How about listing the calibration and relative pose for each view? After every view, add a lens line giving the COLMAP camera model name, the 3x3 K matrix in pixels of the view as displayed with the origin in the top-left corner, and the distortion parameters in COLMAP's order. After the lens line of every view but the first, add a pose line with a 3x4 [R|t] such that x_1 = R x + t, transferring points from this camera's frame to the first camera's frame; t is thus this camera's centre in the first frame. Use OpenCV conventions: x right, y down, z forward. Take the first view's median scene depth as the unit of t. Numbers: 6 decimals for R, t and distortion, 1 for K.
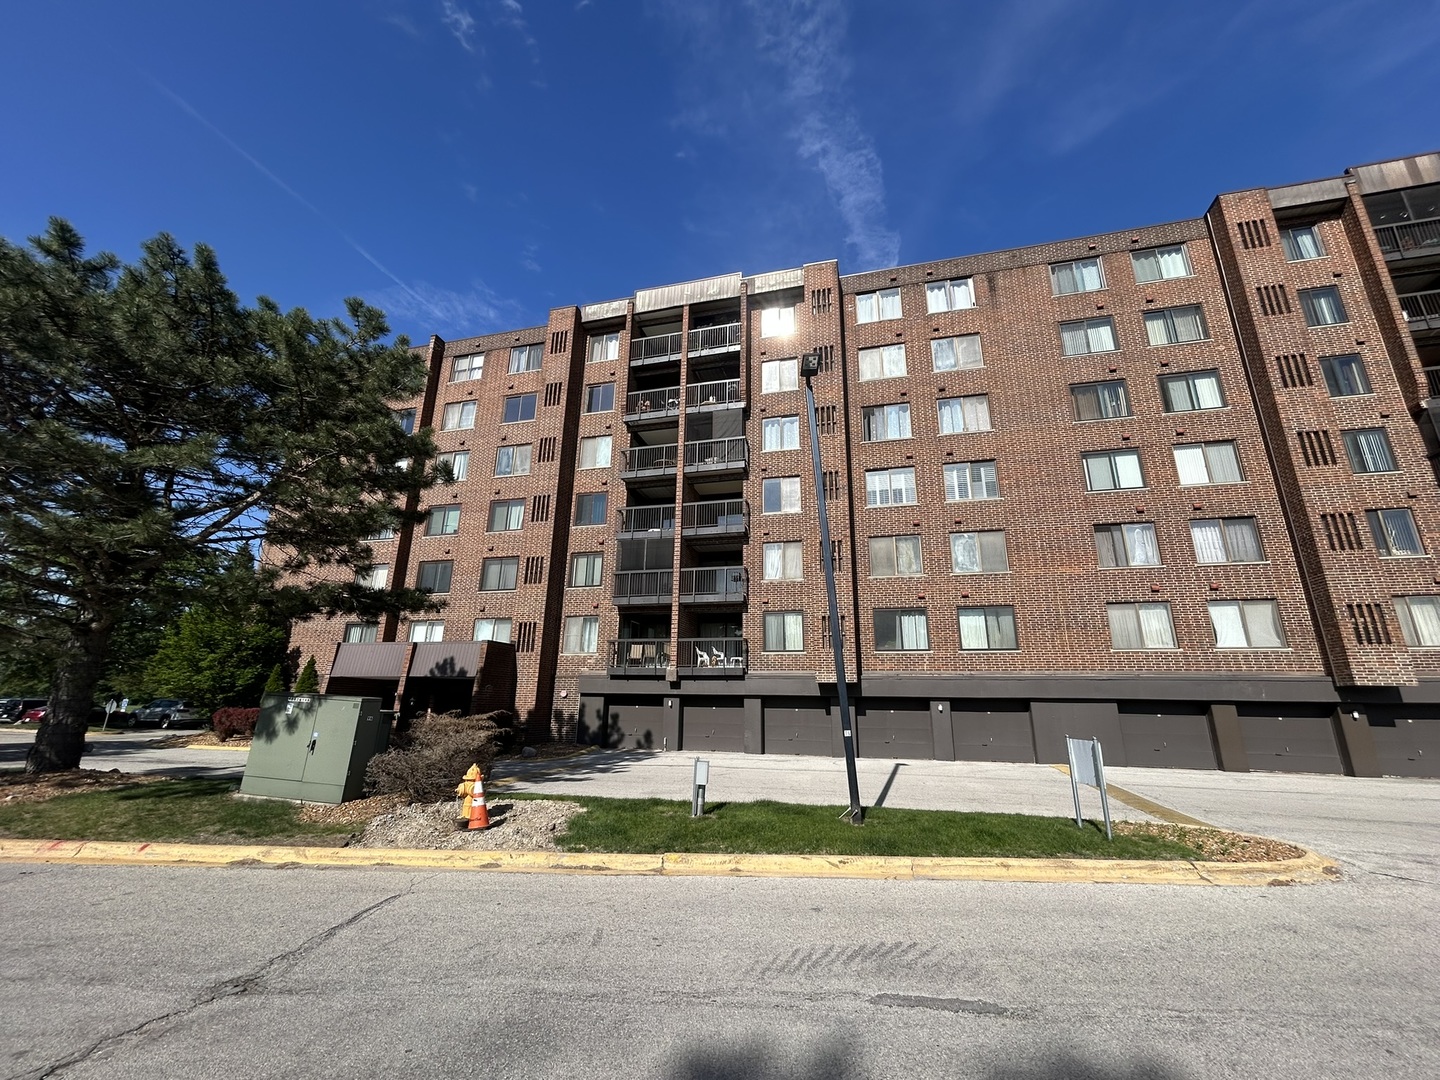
lens RADIAL K [[583.1, 0, 720.7], [0, 583.1, 536.3], [0, 0, 1]] dist [0.000397, 0.001367]
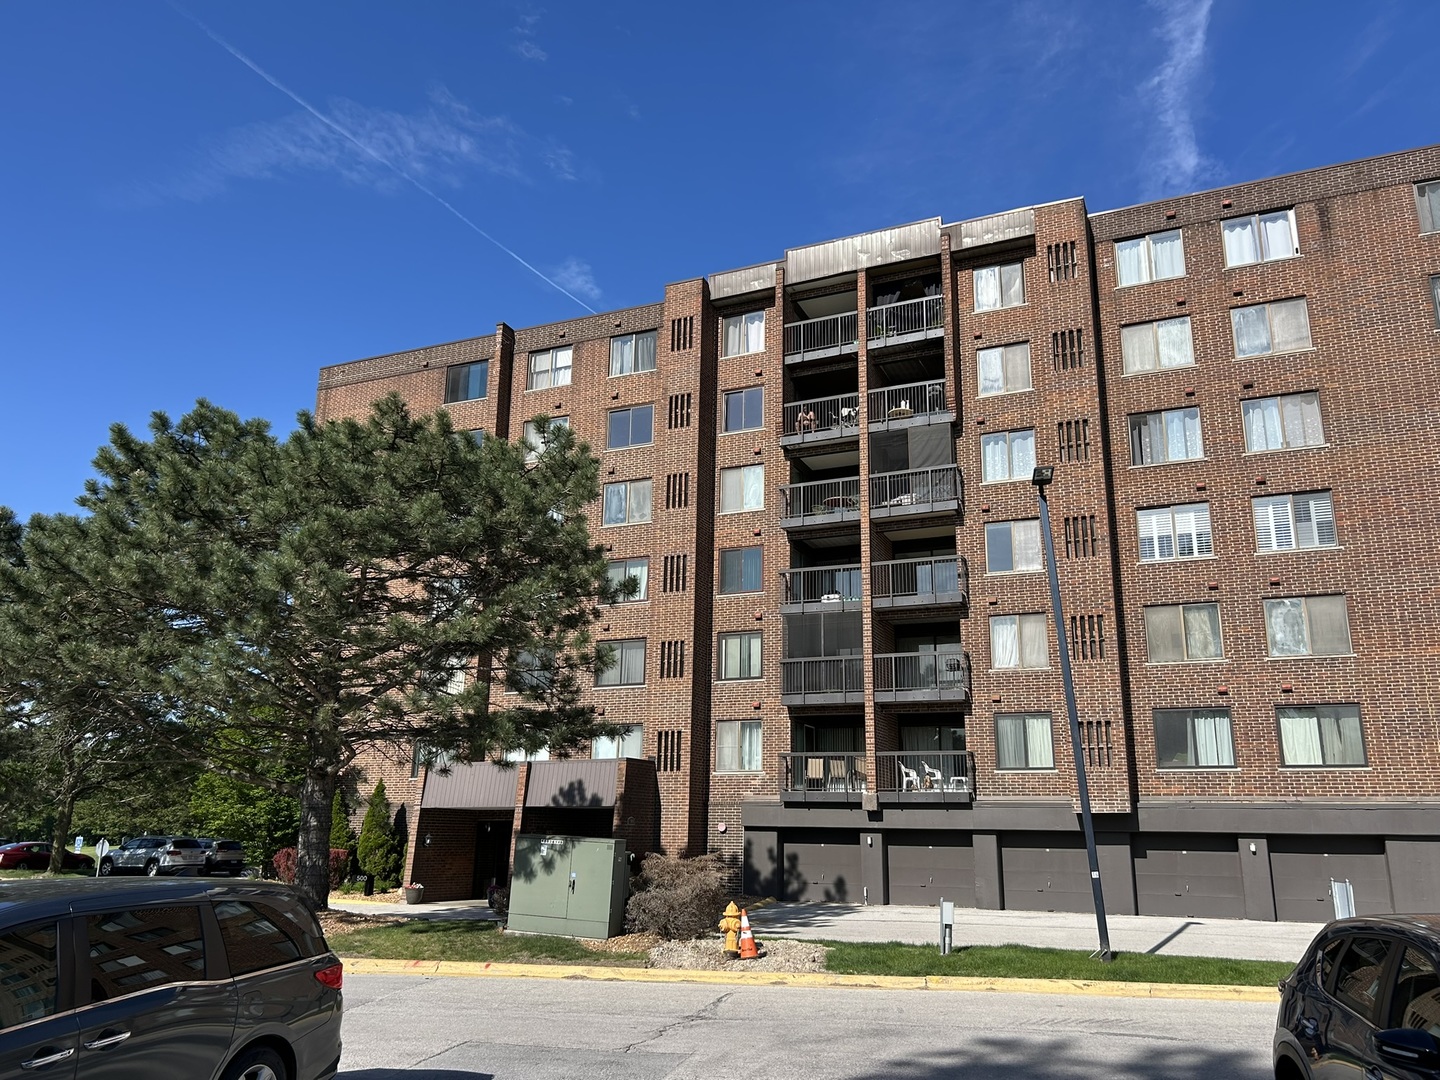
lens RADIAL K [[1088.1, 0, 734.6], [0, 1088.1, 545.8], [0, 0, 1]] dist [0.056285, -0.059740]
pose [[0.988601, -0.041753, -0.144653, -0.041336], [0.044725, 0.998849, 0.017356, -0.120741], [0.143762, -0.023628, 0.989330, -0.395800]]
